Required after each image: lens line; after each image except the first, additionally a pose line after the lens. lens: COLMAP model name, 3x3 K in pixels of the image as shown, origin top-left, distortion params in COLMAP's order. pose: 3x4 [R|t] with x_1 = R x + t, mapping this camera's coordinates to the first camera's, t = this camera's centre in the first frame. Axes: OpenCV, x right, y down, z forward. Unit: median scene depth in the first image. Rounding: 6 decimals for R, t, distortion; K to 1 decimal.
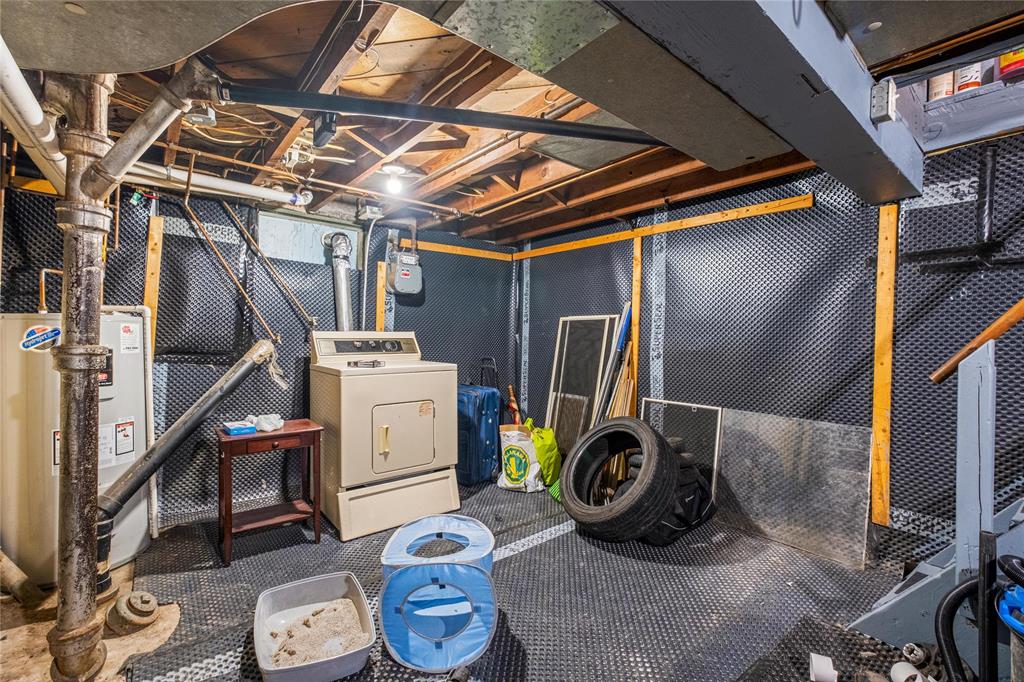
lens RADIAL K [[446.7, 0, 507.8], [0, 446.7, 341.1], [0, 0, 1]] dist [-0.002086, -0.000250]
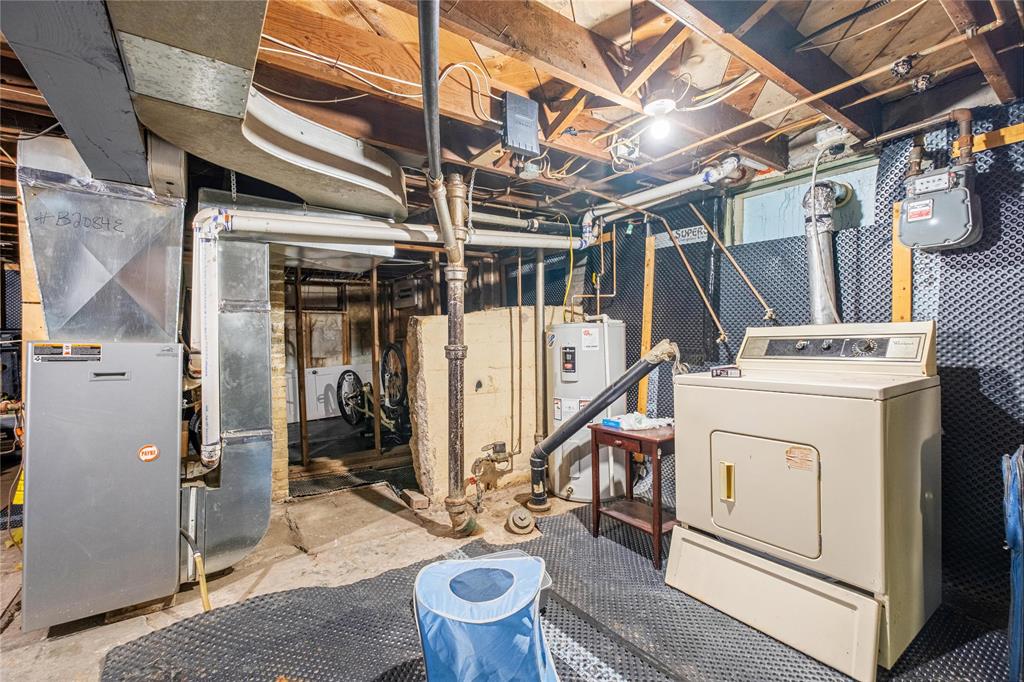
lens RADIAL K [[446.7, 0, 507.8], [0, 446.7, 341.1], [0, 0, 1]] dist [-0.002086, -0.000250]
pose [[-0.072439, -0.000967, -0.997372, 0.486287], [0.008095, 0.999966, -0.001557, -0.000355], [0.997340, -0.008186, -0.072429, 0.777819]]
